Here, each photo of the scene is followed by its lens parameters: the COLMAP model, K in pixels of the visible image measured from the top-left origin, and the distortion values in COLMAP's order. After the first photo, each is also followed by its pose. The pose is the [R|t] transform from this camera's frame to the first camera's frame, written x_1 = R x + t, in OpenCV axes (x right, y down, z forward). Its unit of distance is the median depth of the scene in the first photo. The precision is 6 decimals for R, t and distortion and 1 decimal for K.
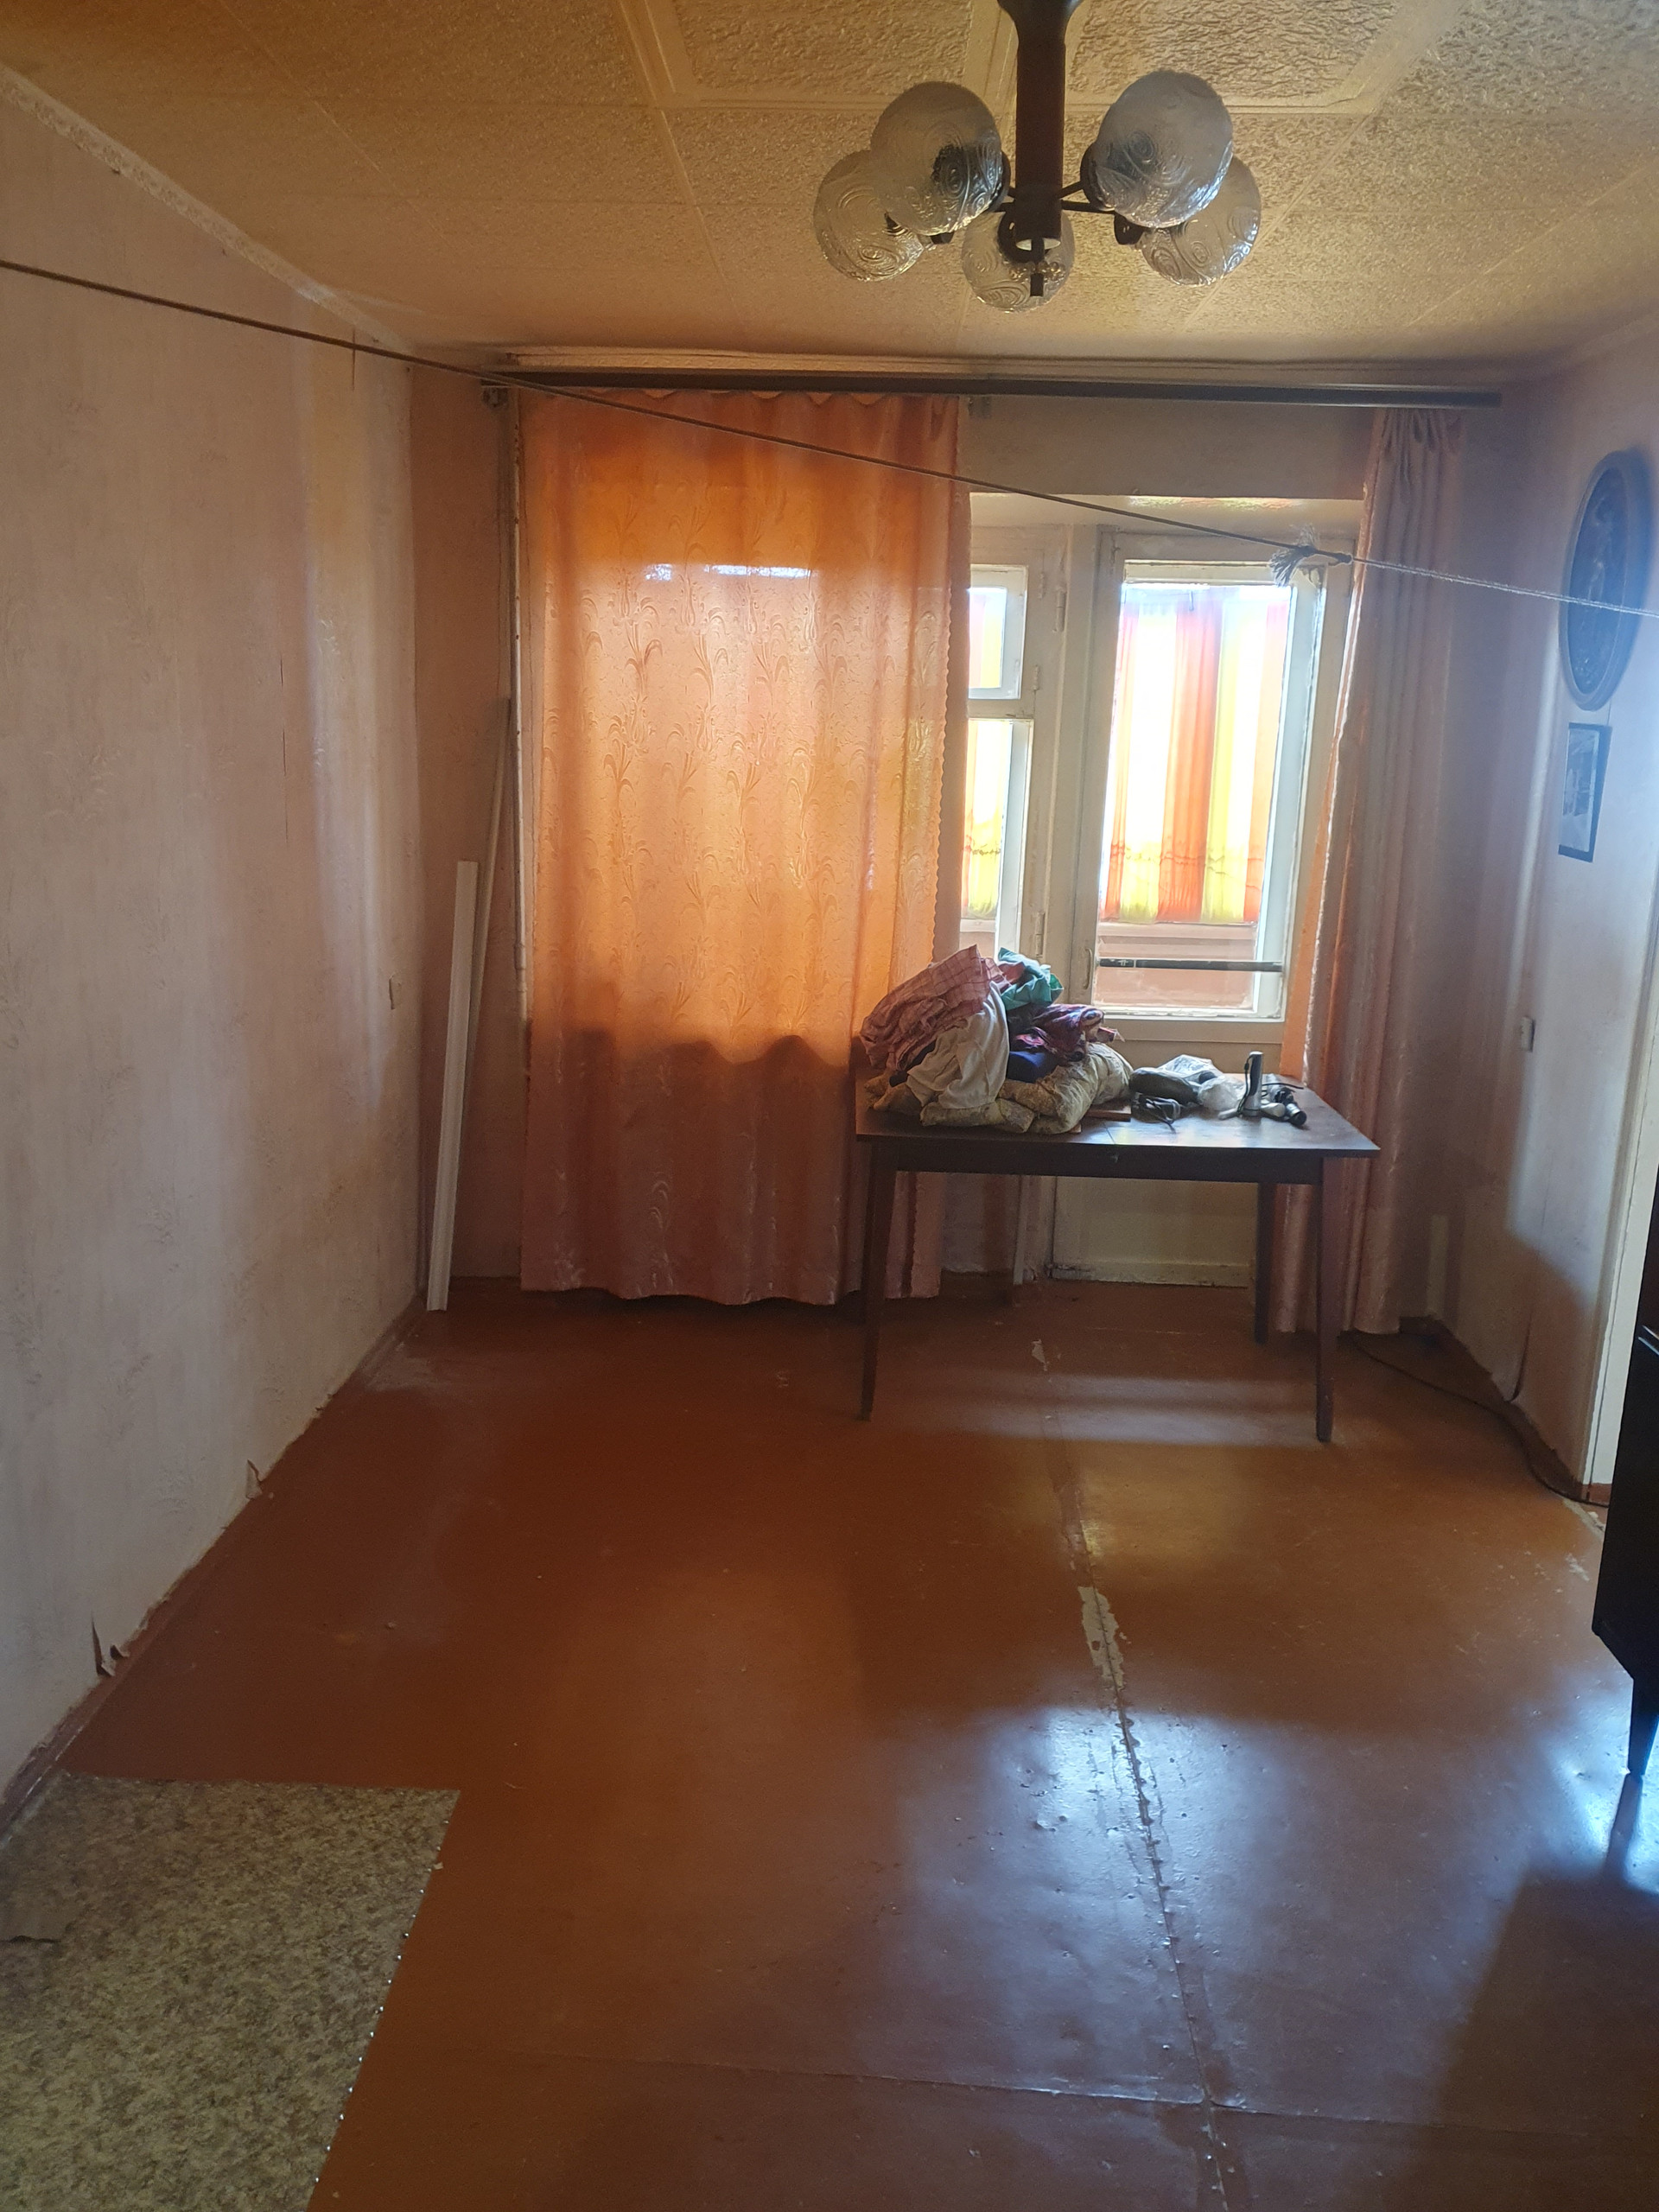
lens RADIAL K [[1711.7, 0, 829.5], [0, 1711.7, 1106.0], [0, 0, 1]] dist [-0.000010, 0.004864]
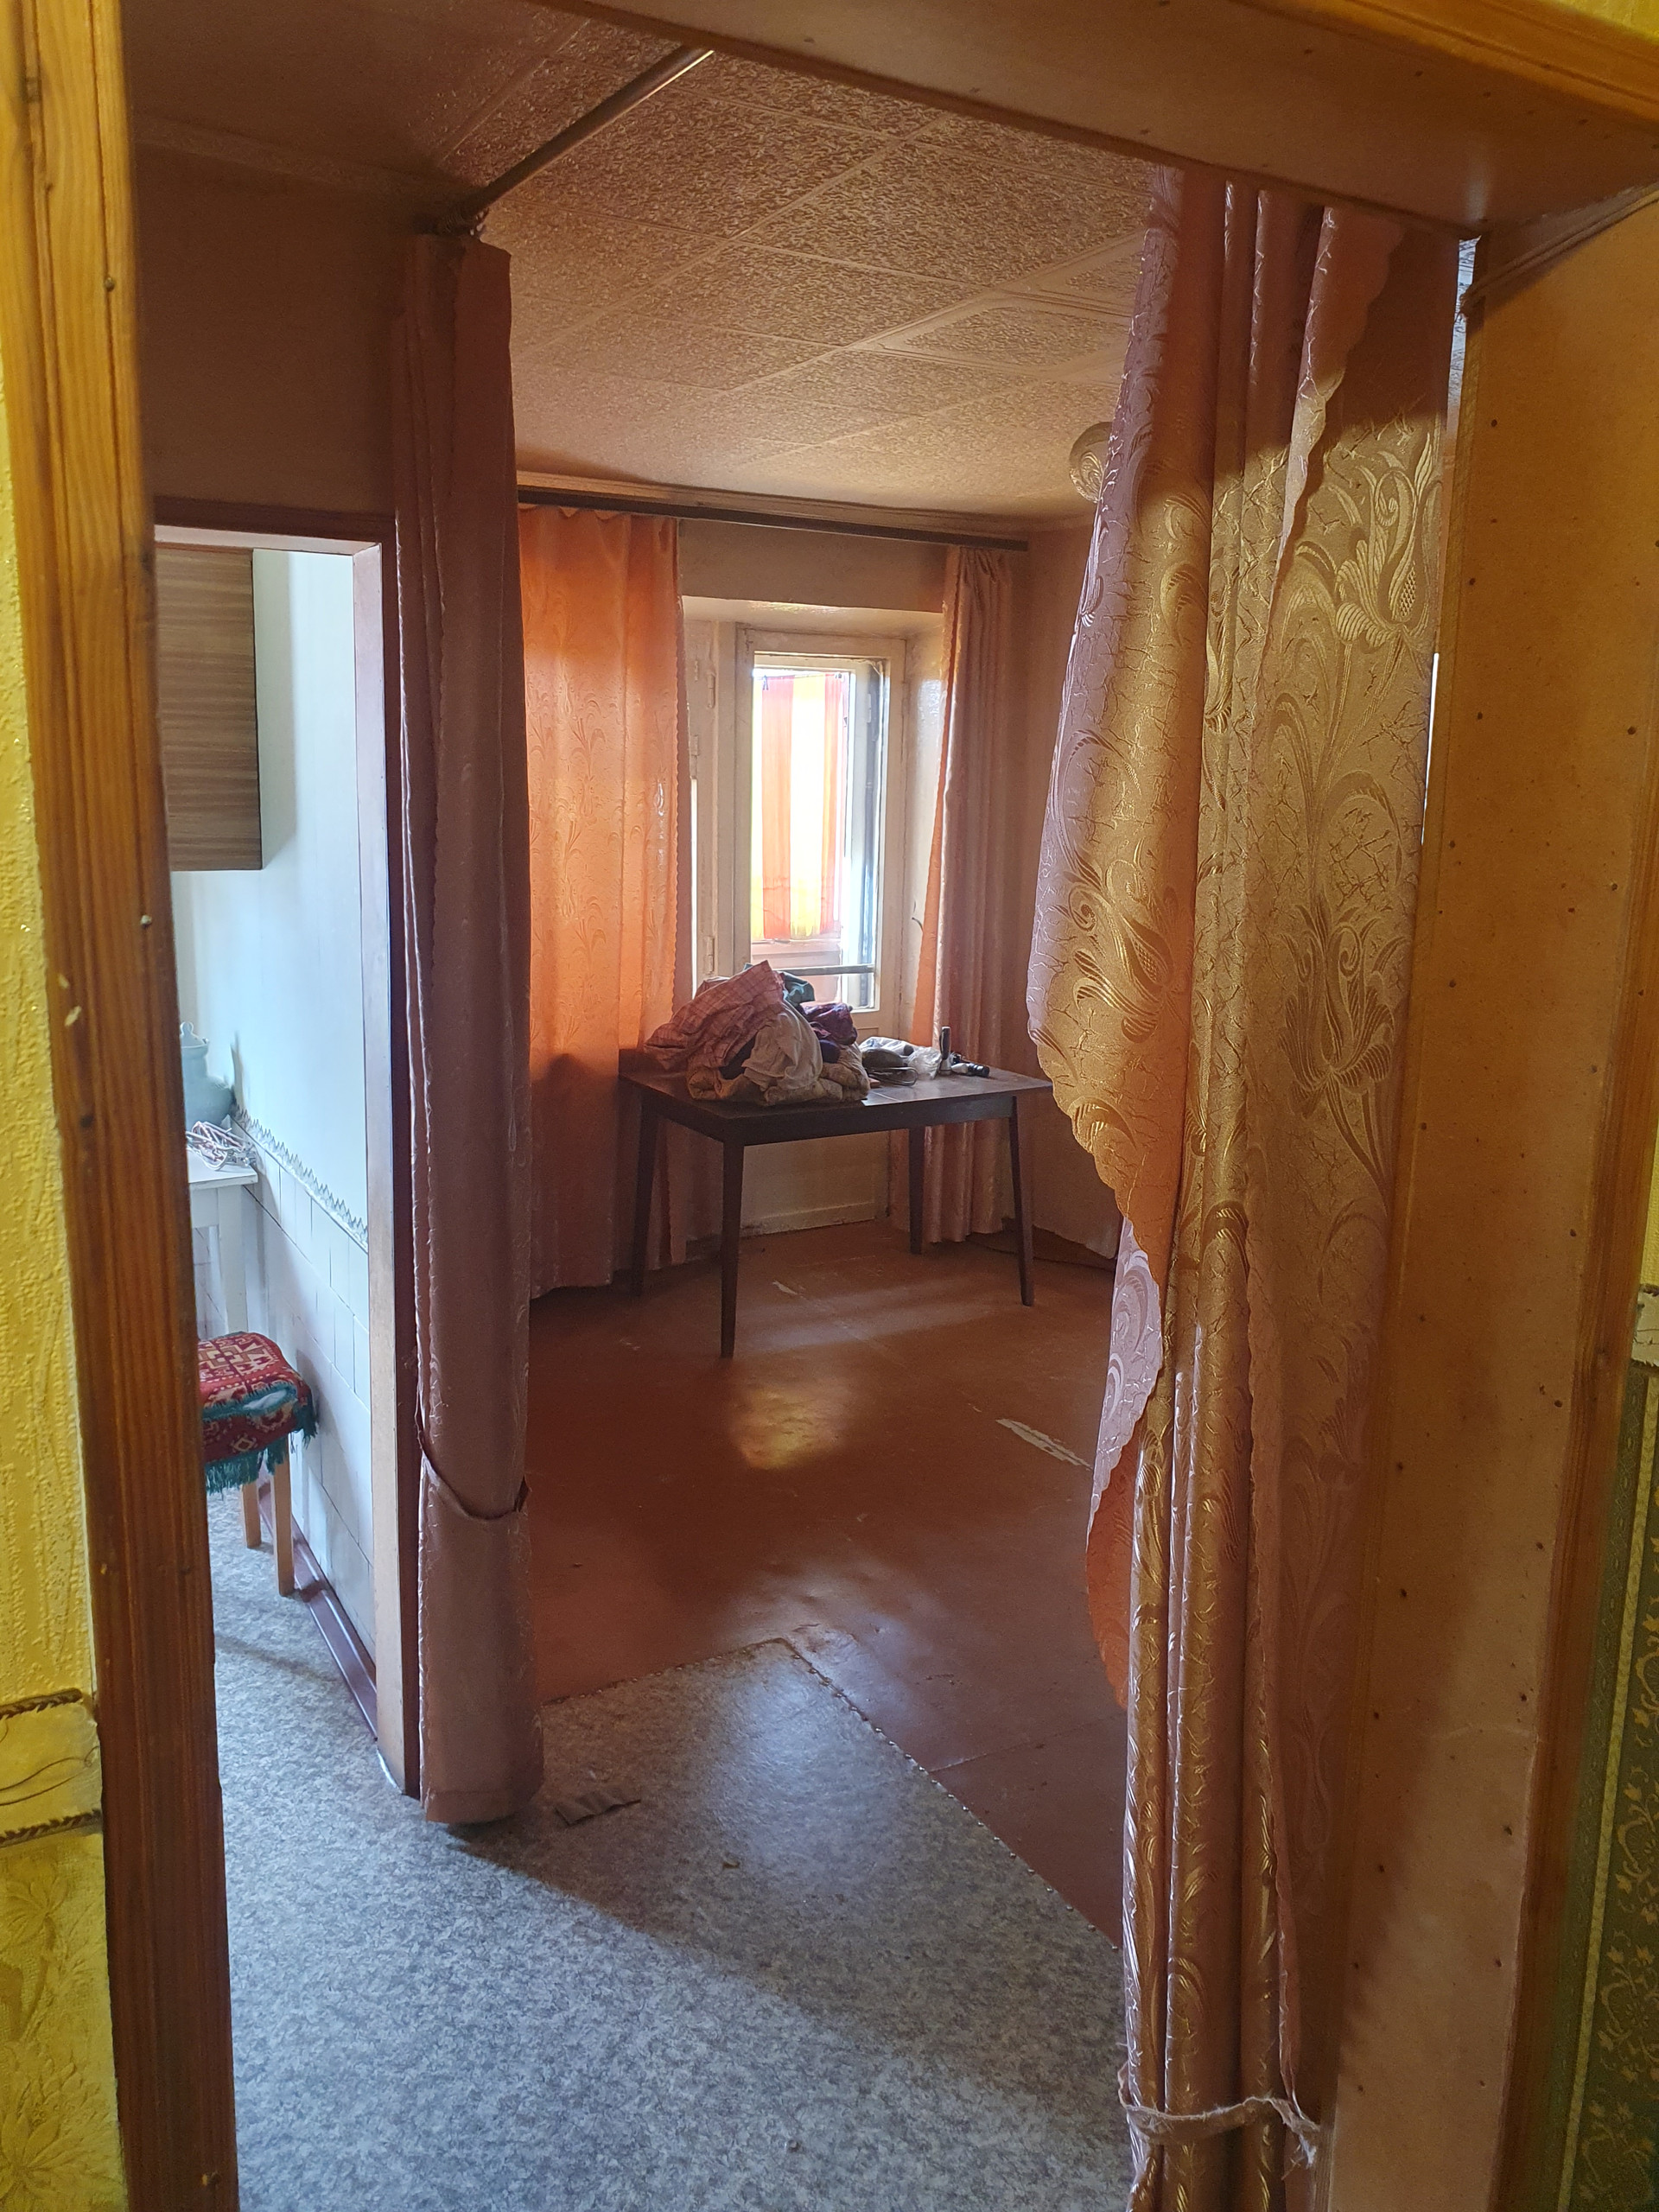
lens RADIAL K [[1642.2, 0, 829.5], [0, 1642.2, 1106.0], [0, 0, 1]] dist [0.003758, 0.002454]
pose [[0.857815, -0.112546, 0.501484, -0.464592], [0.121376, 0.992491, 0.015120, -0.000930], [-0.499421, 0.047898, 0.865035, -0.053035]]
